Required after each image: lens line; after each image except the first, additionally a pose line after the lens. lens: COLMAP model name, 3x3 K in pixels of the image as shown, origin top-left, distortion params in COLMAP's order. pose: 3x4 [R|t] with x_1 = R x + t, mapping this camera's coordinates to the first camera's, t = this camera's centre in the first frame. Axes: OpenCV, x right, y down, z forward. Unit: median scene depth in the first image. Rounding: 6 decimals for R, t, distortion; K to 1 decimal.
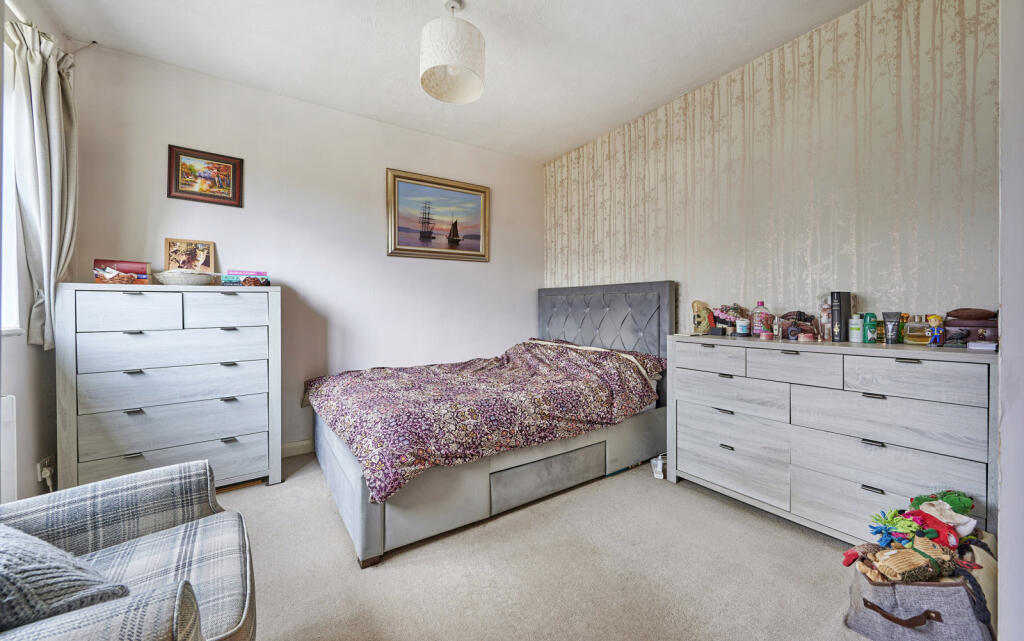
lens RADIAL K [[382.2, 0, 504.2], [0, 382.2, 313.6], [0, 0, 1]] dist [-0.002469, 0.000359]
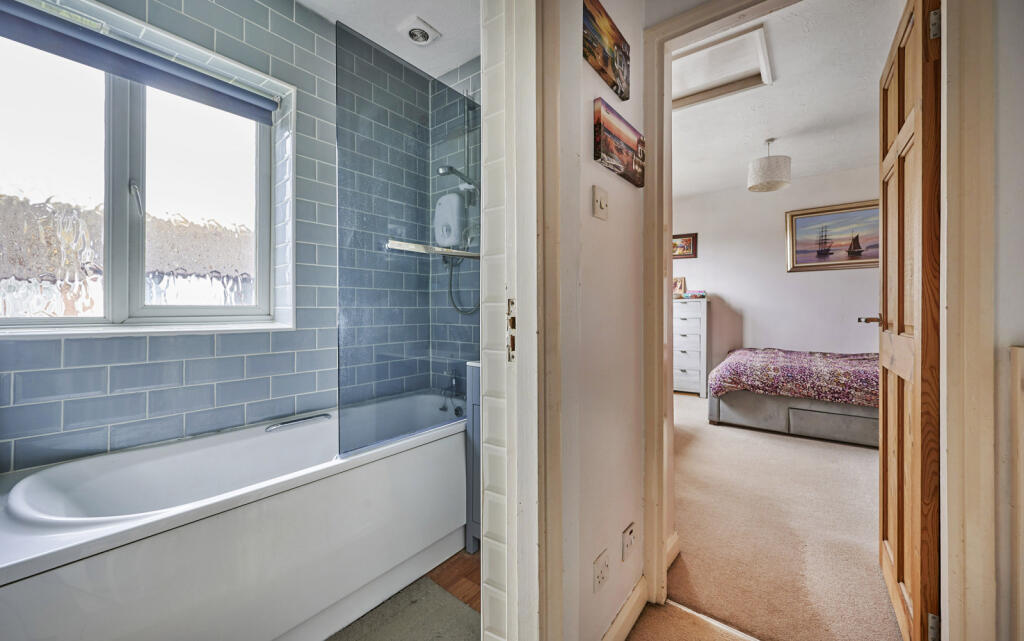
lens RADIAL K [[382.2, 0, 510.9], [0, 382.2, 310.0], [0, 0, 1]] dist [-0.002469, 0.000359]
pose [[0.321170, 0.003657, -0.947014, 0.931092], [-0.006781, 0.999976, 0.001562, -0.007326], [0.946997, 0.005920, 0.321187, -0.570540]]
